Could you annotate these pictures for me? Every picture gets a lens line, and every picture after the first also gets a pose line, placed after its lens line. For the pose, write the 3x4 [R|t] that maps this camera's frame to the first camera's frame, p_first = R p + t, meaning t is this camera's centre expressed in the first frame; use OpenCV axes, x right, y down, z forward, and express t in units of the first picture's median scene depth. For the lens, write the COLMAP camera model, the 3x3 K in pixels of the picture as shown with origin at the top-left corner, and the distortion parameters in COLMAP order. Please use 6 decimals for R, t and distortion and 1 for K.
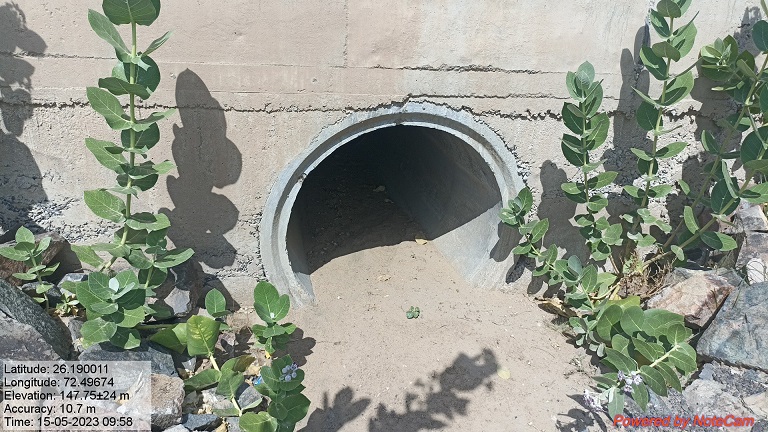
lens RADIAL K [[566.5, 0, 384.0], [0, 566.5, 216.0], [0, 0, 1]] dist [-0.001726, -0.001005]
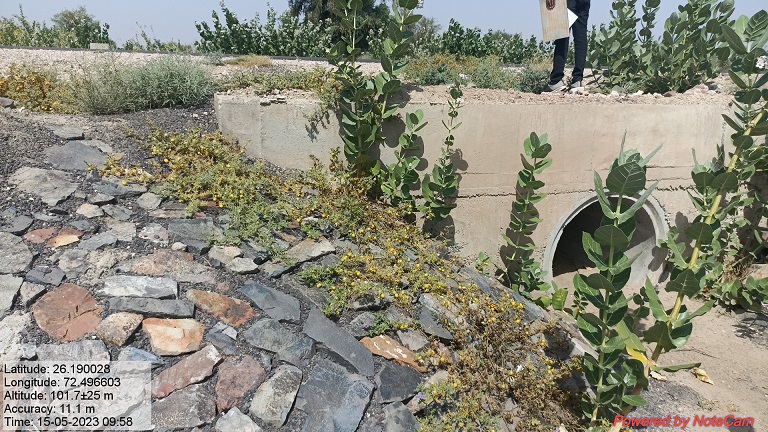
lens RADIAL K [[566.5, 0, 384.0], [0, 566.5, 216.0], [0, 0, 1]] dist [-0.001726, -0.001005]
pose [[0.995224, -0.063215, 0.074385, -0.871438], [0.075126, 0.982555, -0.170125, 0.171190], [-0.062333, 0.174901, 0.982611, -0.831183]]
